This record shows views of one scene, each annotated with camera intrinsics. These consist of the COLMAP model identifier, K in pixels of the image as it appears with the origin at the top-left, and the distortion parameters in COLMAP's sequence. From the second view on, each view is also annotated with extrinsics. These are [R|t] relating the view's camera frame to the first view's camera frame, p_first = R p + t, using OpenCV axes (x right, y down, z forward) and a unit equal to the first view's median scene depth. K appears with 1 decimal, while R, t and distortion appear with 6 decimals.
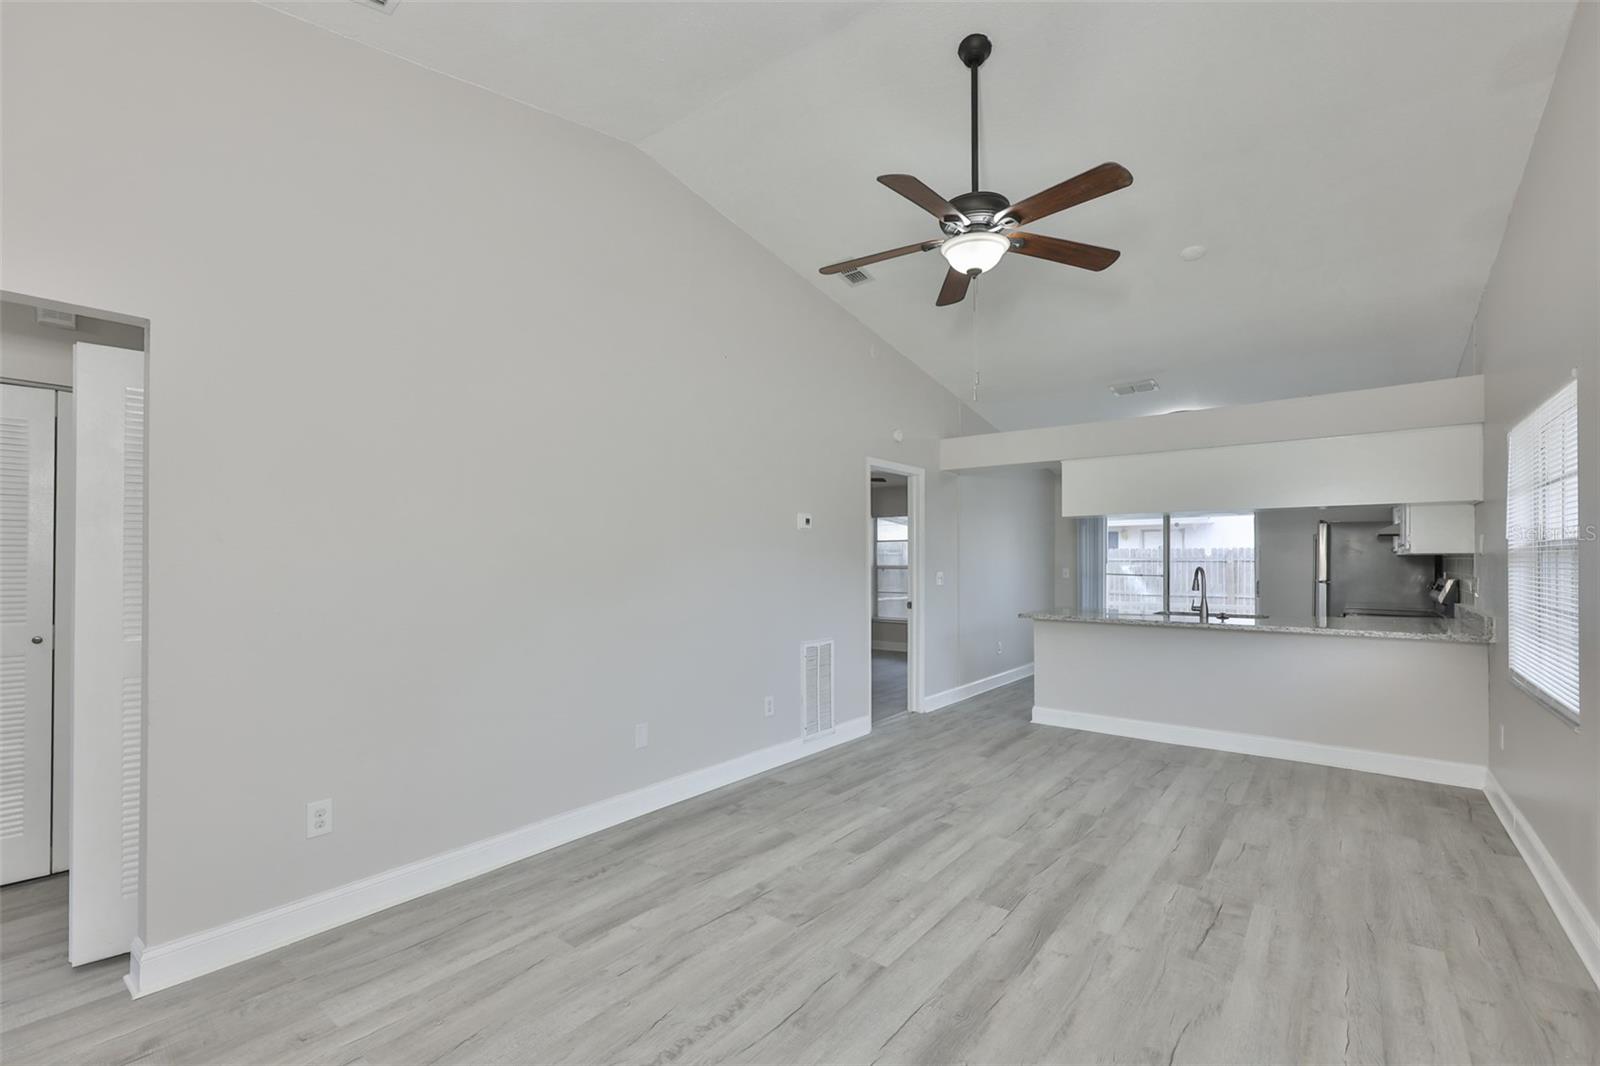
lens RADIAL K [[693.3, 0, 796.4], [0, 693.3, 553.5], [0, 0, 1]] dist [-0.004307, 0.002960]
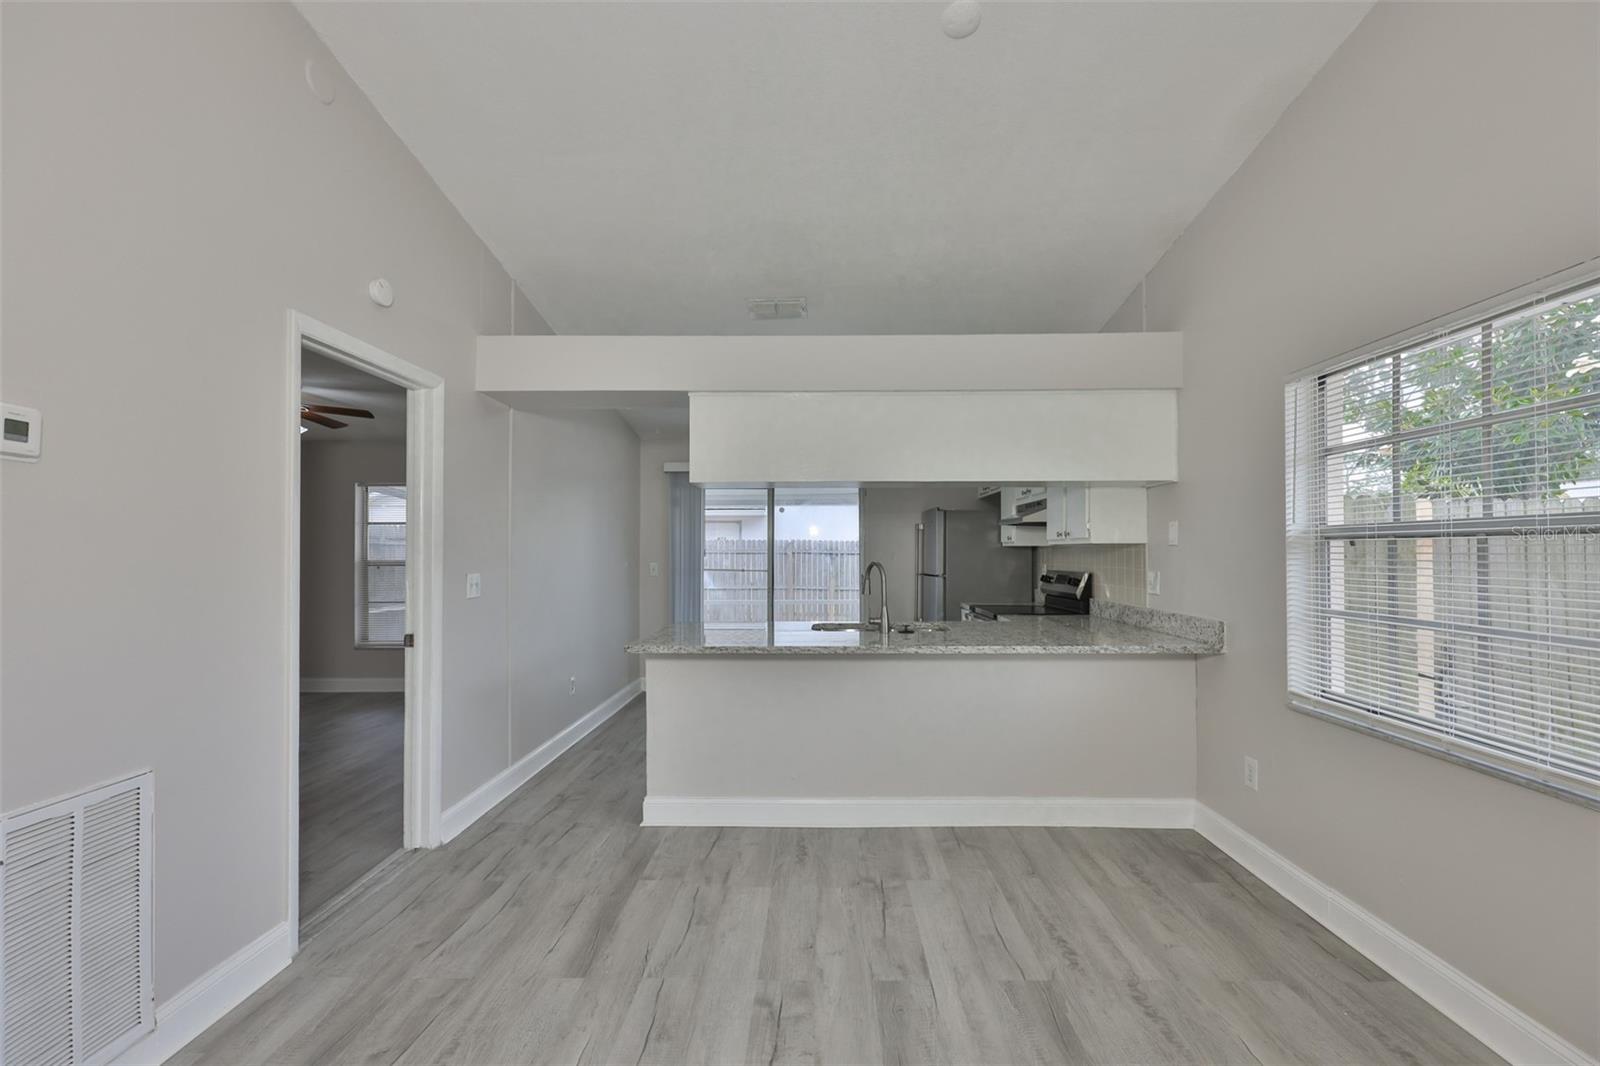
lens RADIAL K [[693.3, 0, 814.6], [0, 693.3, 547.3], [0, 0, 1]] dist [-0.004307, 0.002960]
pose [[0.789500, 0.002750, 0.613744, 0.140938], [-0.003673, 0.999993, 0.000245, 0.008429], [-0.613739, -0.002448, 0.789505, 0.681297]]
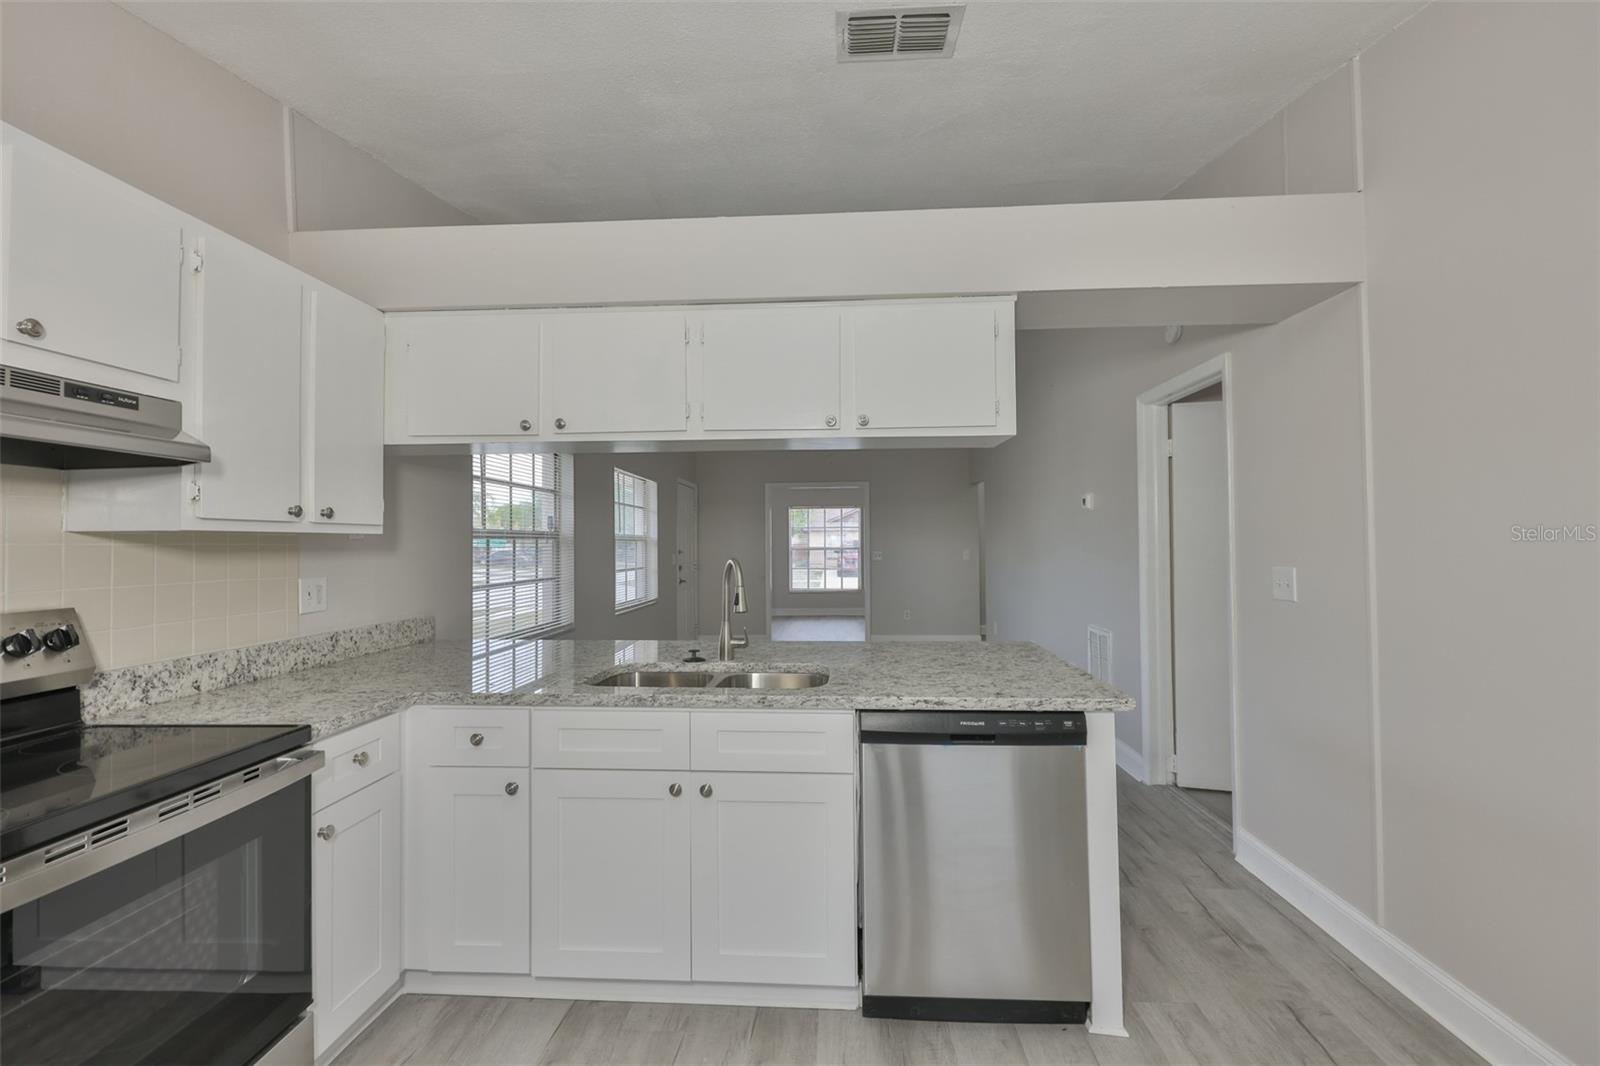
lens RADIAL K [[693.3, 0, 836.9], [0, 693.3, 527.3], [0, 0, 1]] dist [-0.004307, 0.002960]
pose [[-0.793642, -0.007683, -0.608336, 1.168966], [0.012099, 0.999523, -0.028409, 0.019065], [0.608265, -0.029907, -0.793171, 2.025011]]
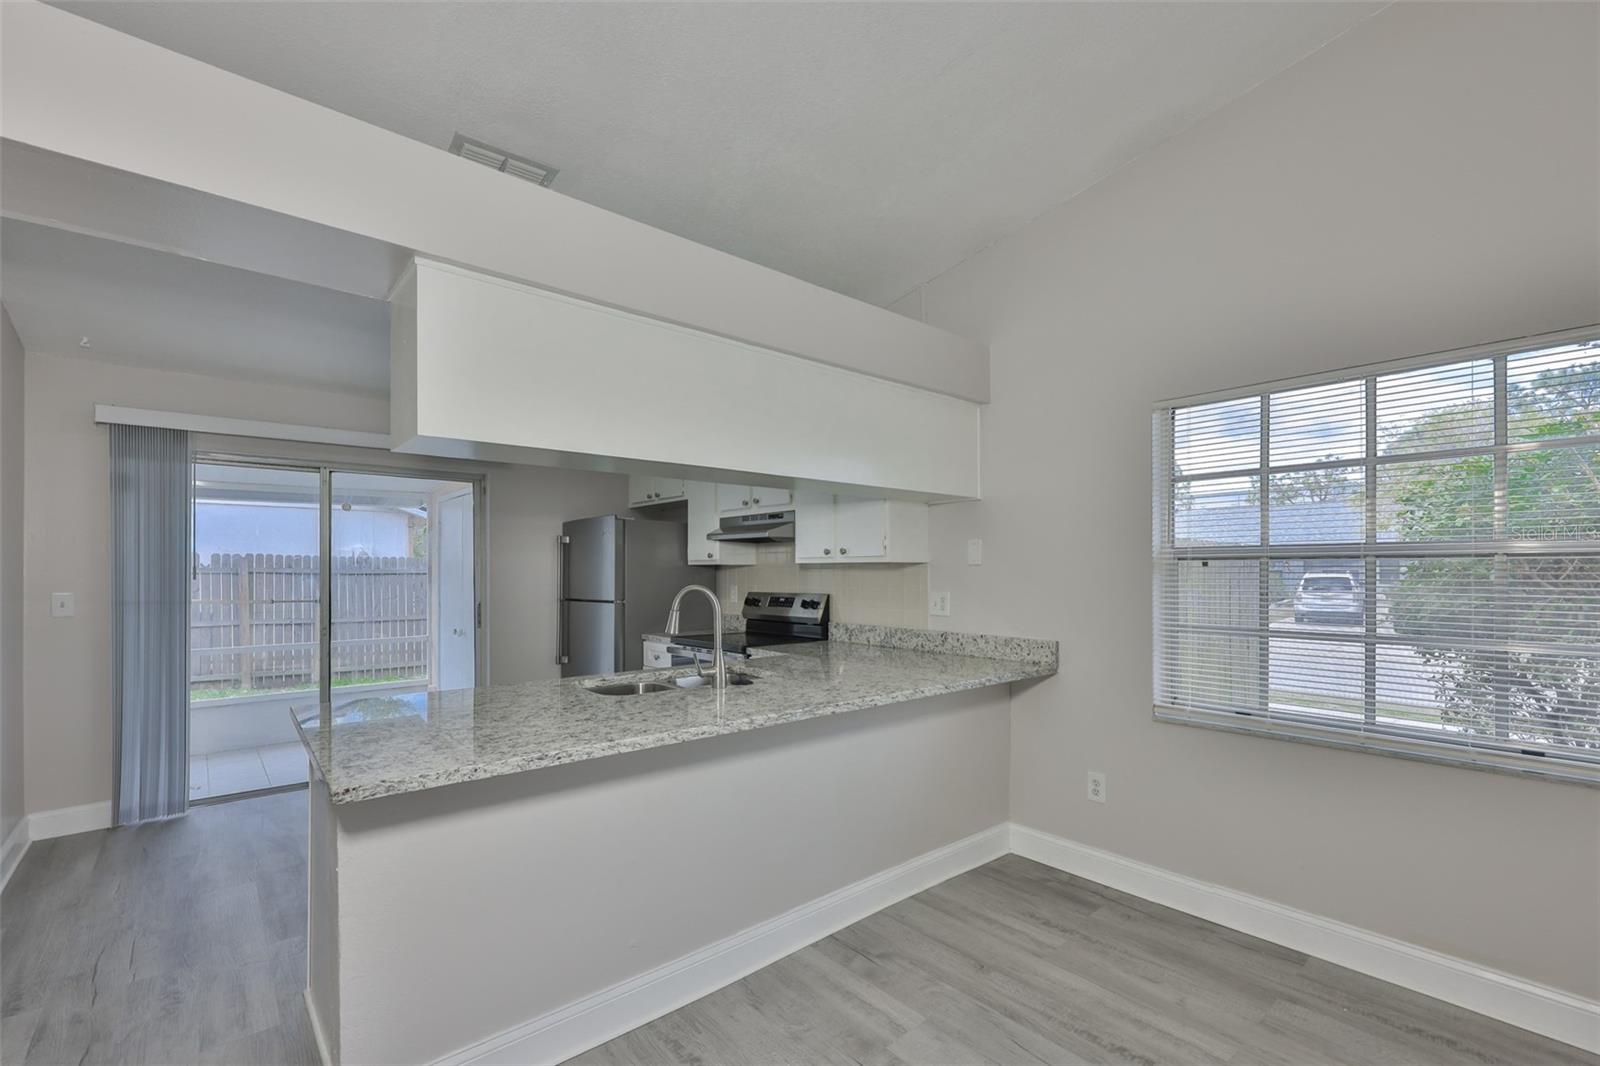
lens RADIAL K [[693.3, 0, 810.3], [0, 693.3, 574.1], [0, 0, 1]] dist [-0.004307, 0.002960]
pose [[0.175790, -0.001885, 0.984426, 0.165160], [-0.009633, 0.999947, 0.003635, 0.015429], [-0.984381, -0.010121, 0.175762, 1.189834]]
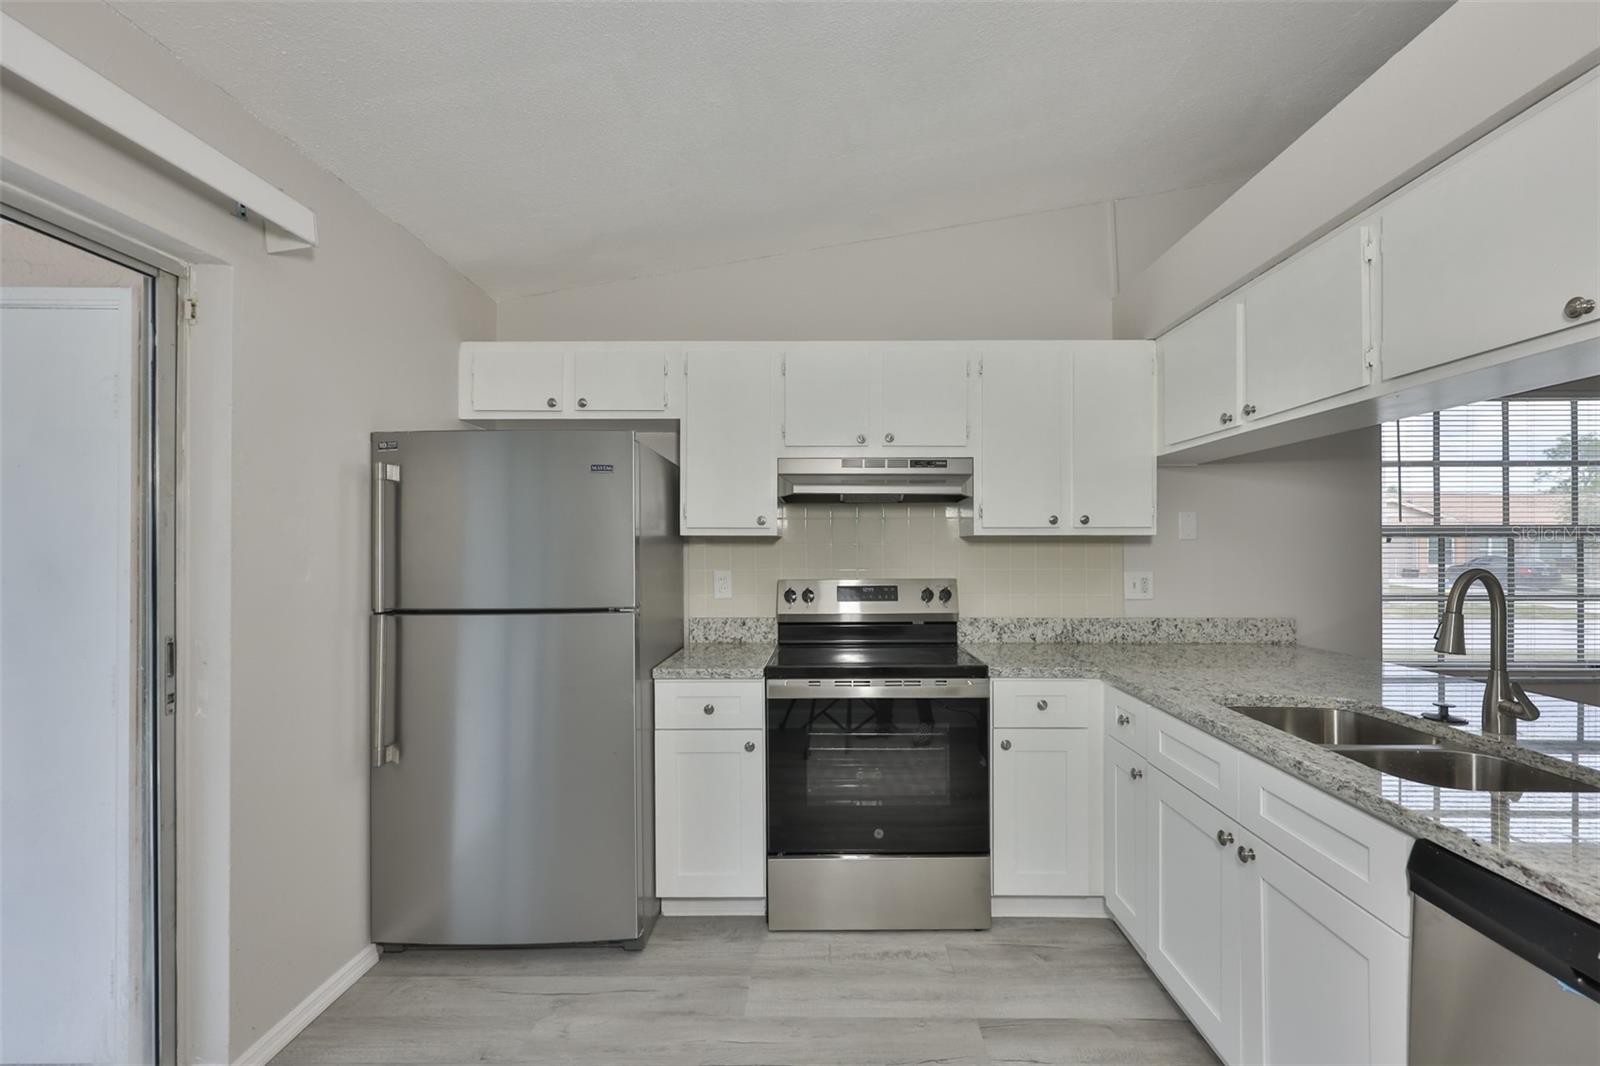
lens RADIAL K [[693.3, 0, 804.3], [0, 693.3, 552.9], [0, 0, 1]] dist [-0.004307, 0.002960]
pose [[-0.618409, -0.001781, 0.785854, 0.760058], [-0.005398, 0.999983, -0.001981, 0.024256], [-0.785838, -0.005467, -0.618408, 2.008263]]
